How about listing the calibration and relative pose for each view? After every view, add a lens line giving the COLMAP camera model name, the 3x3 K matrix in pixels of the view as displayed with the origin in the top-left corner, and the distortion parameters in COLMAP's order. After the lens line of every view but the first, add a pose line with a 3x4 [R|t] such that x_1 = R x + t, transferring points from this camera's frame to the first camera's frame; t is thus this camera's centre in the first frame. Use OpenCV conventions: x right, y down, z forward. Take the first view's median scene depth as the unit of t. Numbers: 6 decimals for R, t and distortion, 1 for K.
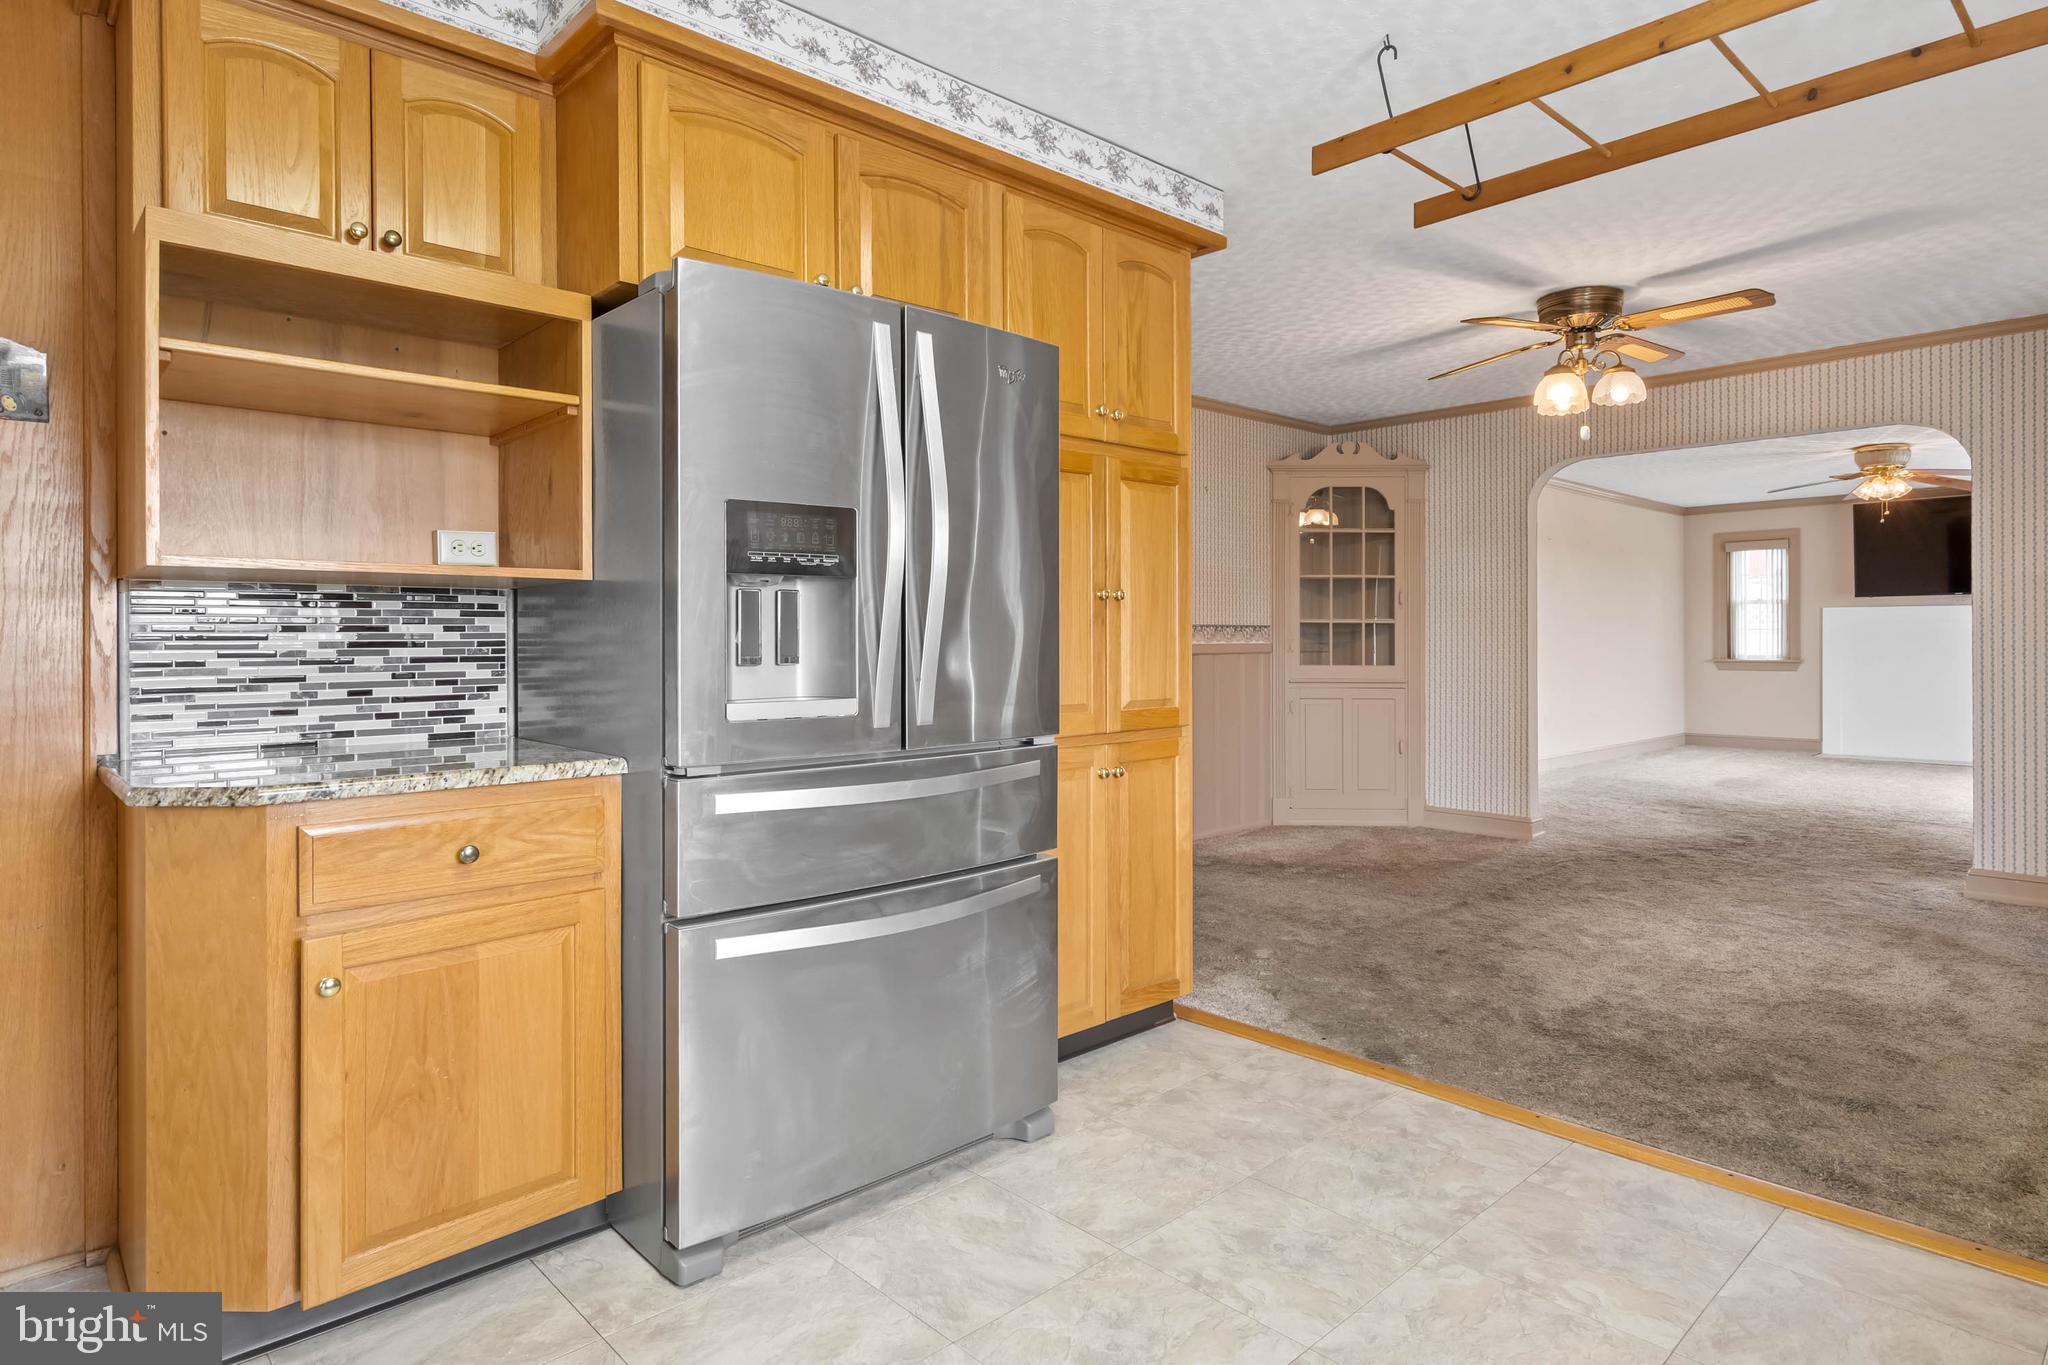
lens RADIAL K [[1128.0, 0, 1021.6], [0, 1128.0, 635.6], [0, 0, 1]] dist [0.000434, -0.000025]
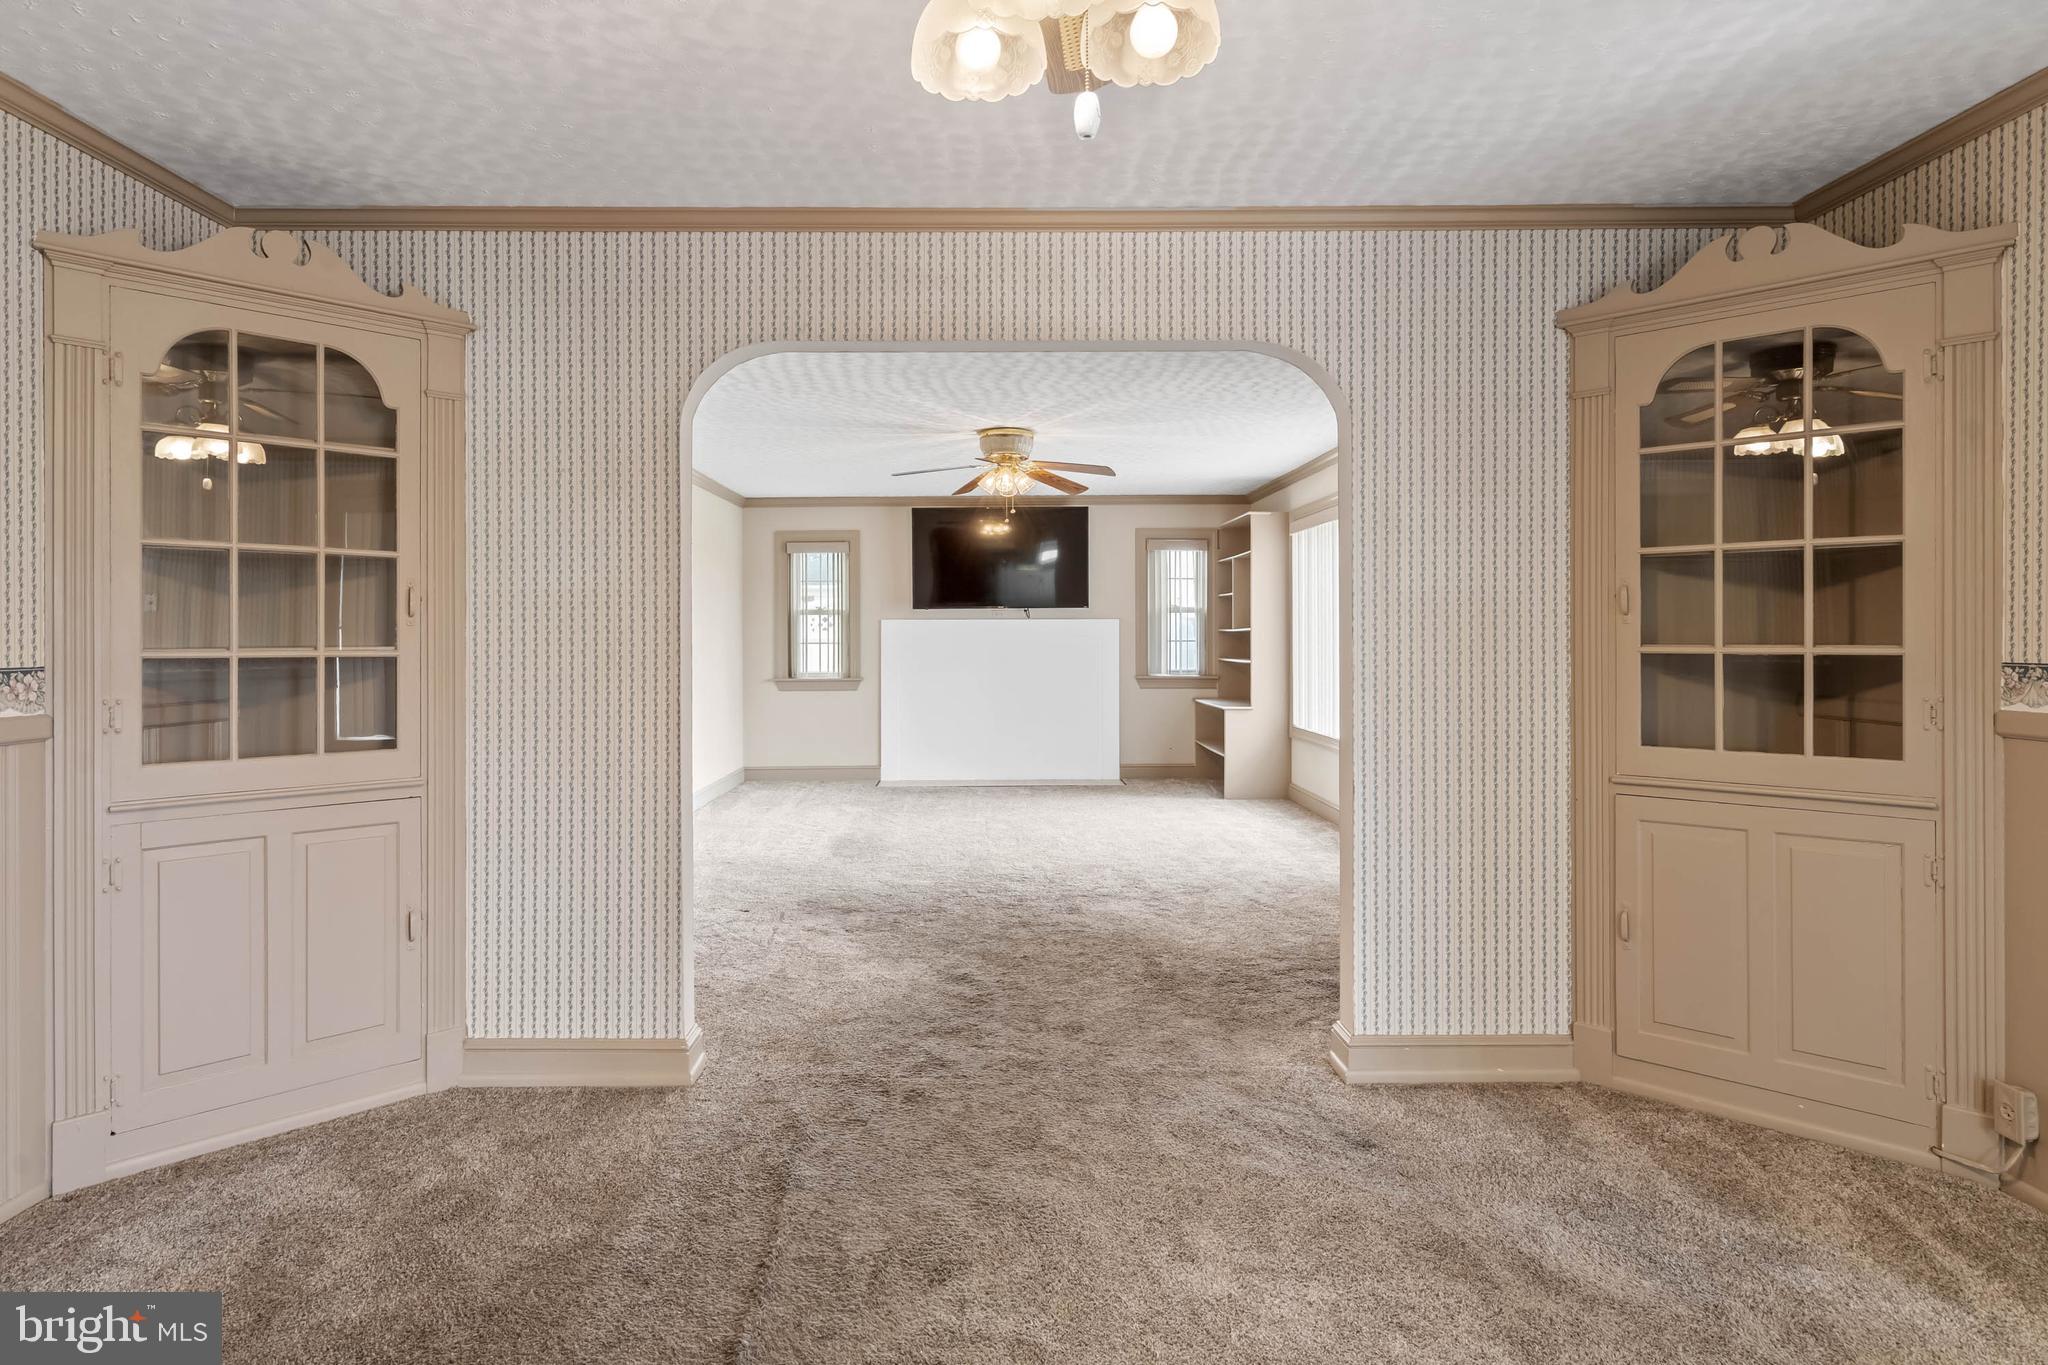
lens RADIAL K [[1210.0, 0, 1021.9], [0, 1210.0, 636.7], [0, 0, 1]] dist [0.020151, -0.000102]
pose [[0.680799, 0.000115, 0.732470, 0.140451], [0.001496, 0.999998, -0.001547, -0.017527], [-0.732468, 0.002149, 0.680798, 0.474411]]
